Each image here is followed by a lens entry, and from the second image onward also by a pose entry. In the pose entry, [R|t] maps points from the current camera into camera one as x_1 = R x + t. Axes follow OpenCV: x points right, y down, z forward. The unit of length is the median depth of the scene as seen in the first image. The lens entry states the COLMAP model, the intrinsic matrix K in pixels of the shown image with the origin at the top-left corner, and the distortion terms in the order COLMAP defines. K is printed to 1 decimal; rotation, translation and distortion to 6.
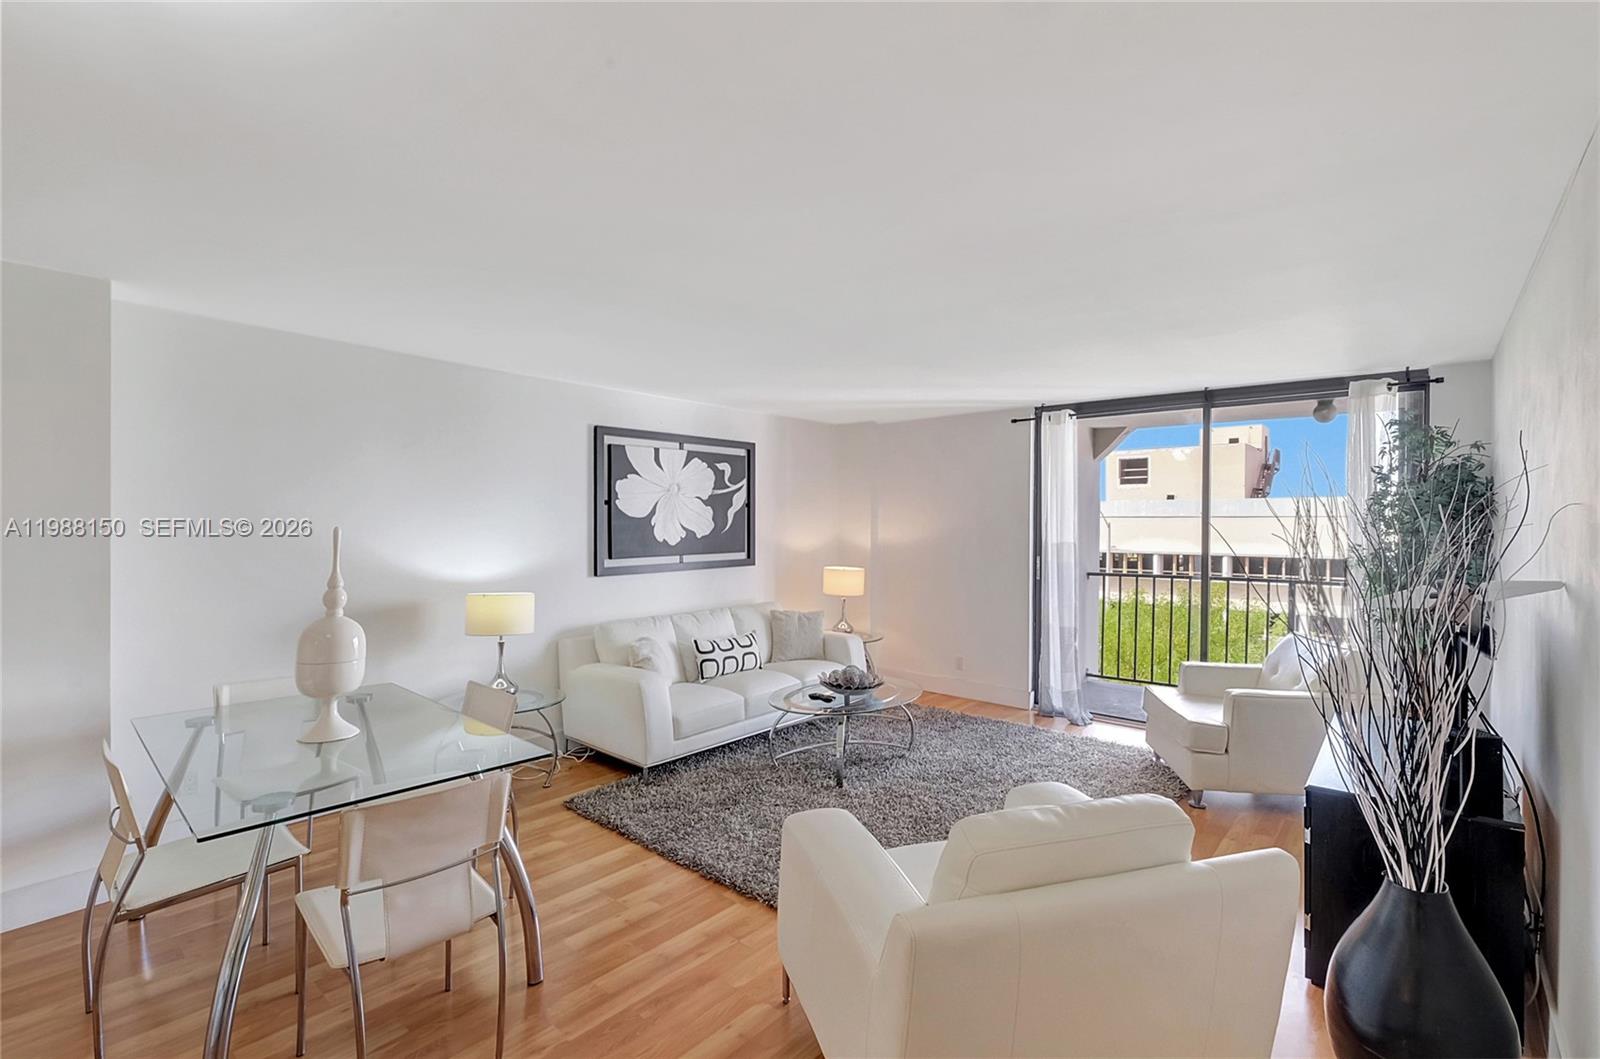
lens RADIAL K [[725.4, 0, 800.0], [0, 725.4, 529.5], [0, 0, 1]] dist [-0.000940, -0.000097]
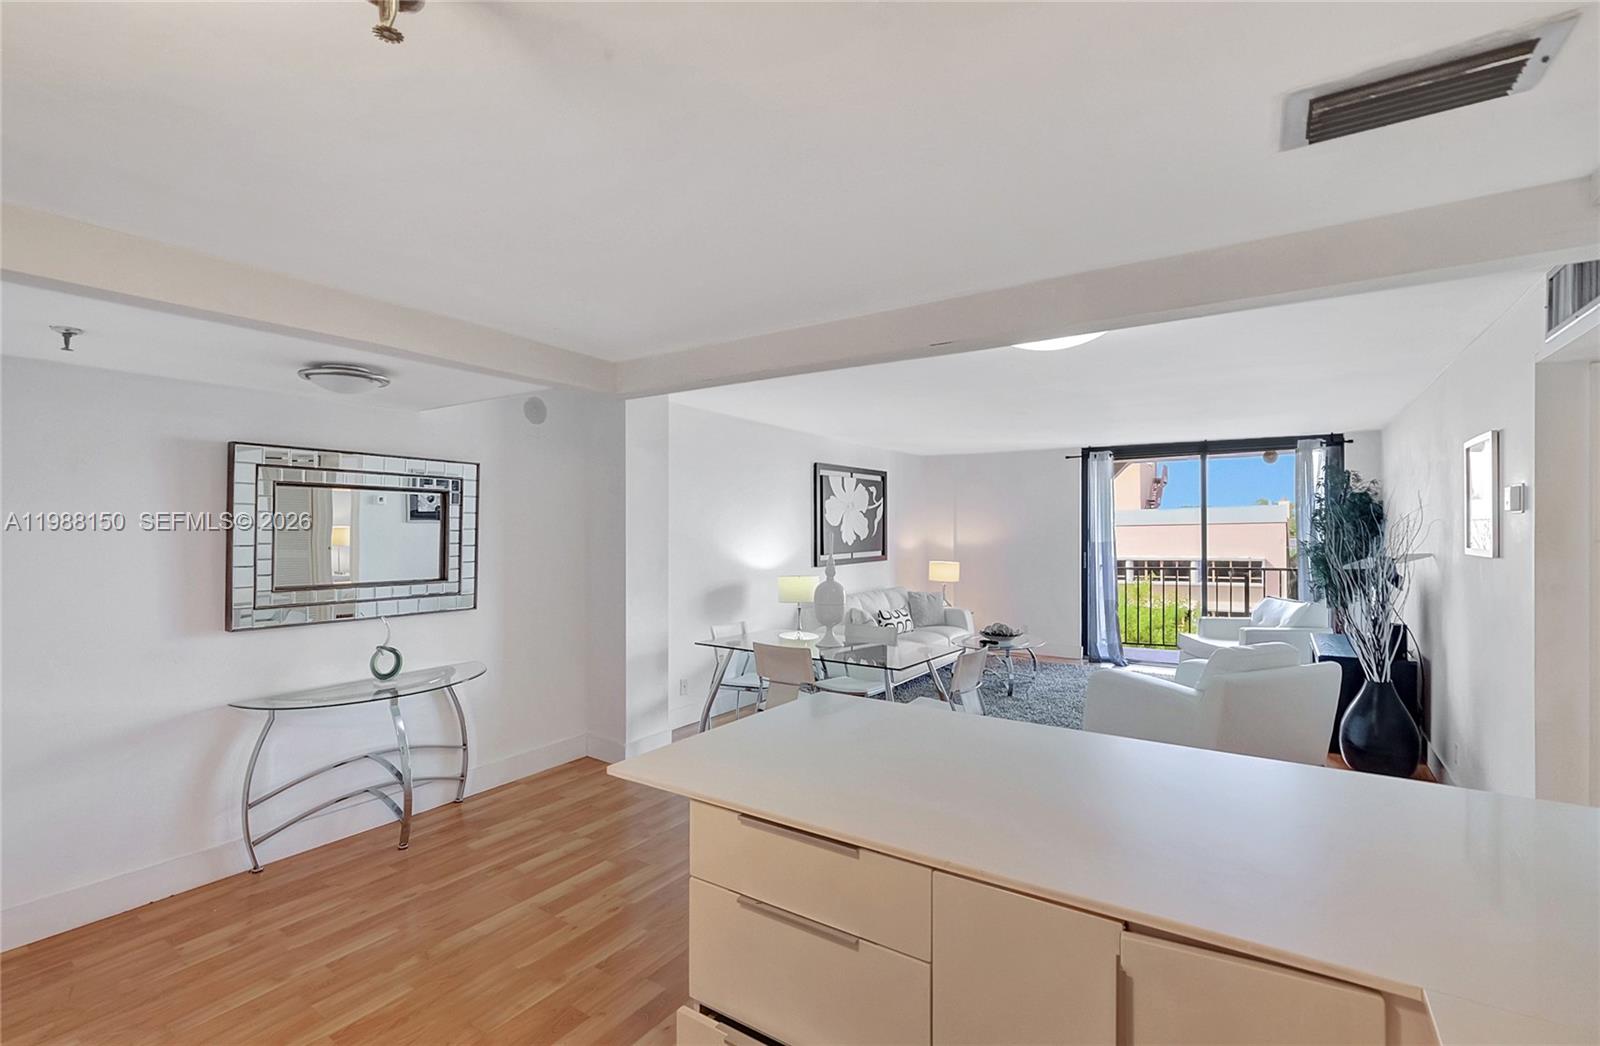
lens RADIAL K [[723.6, 0, 782.8], [0, 723.6, 533.2], [0, 0, 1]] dist [-0.001556, 0.000175]
pose [[0.993930, -0.004675, 0.109918, -0.473315], [0.005249, 0.999974, -0.004931, 0.004366], [-0.109892, 0.005478, 0.993928, -0.399698]]
